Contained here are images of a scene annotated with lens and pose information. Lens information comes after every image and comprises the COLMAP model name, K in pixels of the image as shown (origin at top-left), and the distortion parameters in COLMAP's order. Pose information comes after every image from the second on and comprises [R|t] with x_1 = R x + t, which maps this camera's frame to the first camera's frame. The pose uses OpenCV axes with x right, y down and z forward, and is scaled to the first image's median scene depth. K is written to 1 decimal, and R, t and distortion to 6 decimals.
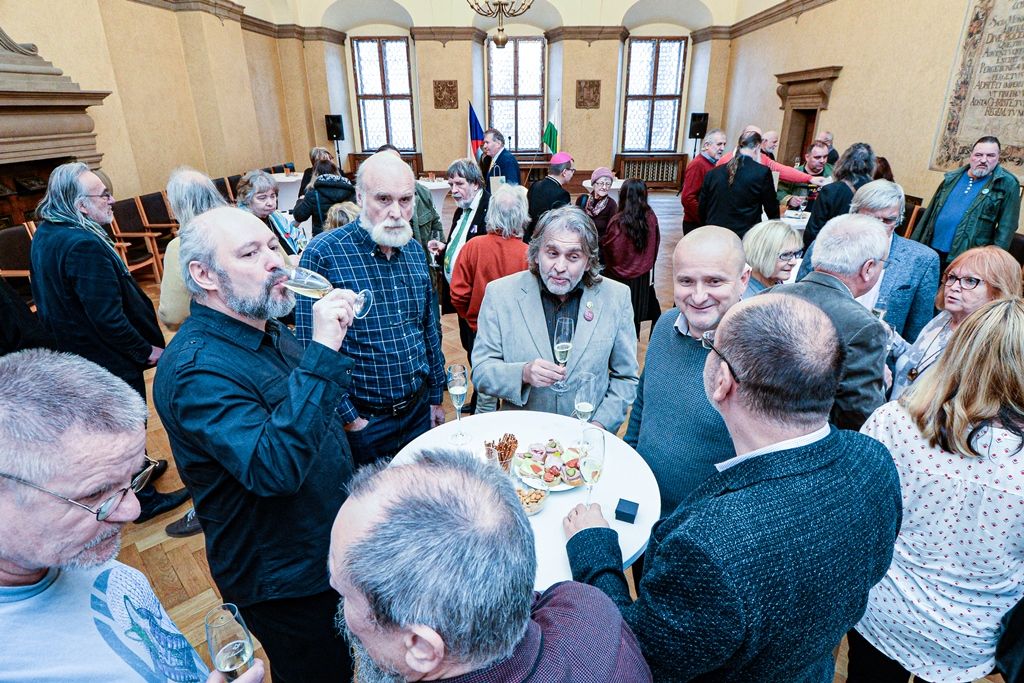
lens RADIAL K [[545.0, 0, 512.0], [0, 545.0, 341.5], [0, 0, 1]] dist [0.000696, -0.000802]
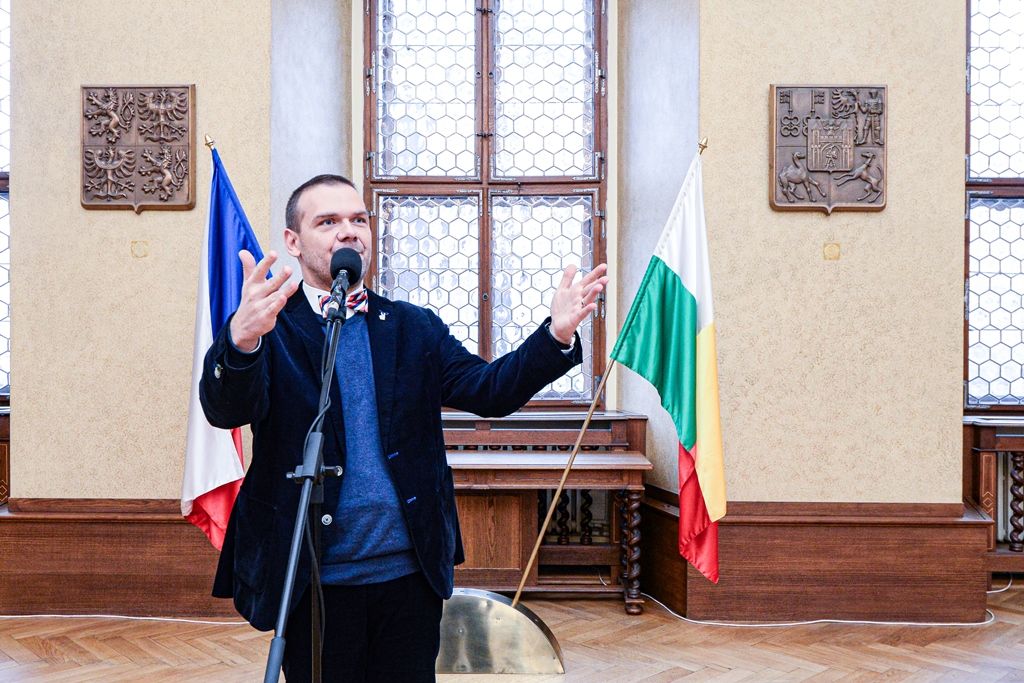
lens RADIAL K [[853.3, 0, 512.0], [0, 853.3, 341.5], [0, 0, 1]] dist [-0.018802, 0.000164]
pose [[0.999976, 0.005033, 0.004698, 0.019294], [-0.002882, 0.925755, -0.378114, -0.266273], [-0.006253, 0.378091, 0.925747, 0.735815]]
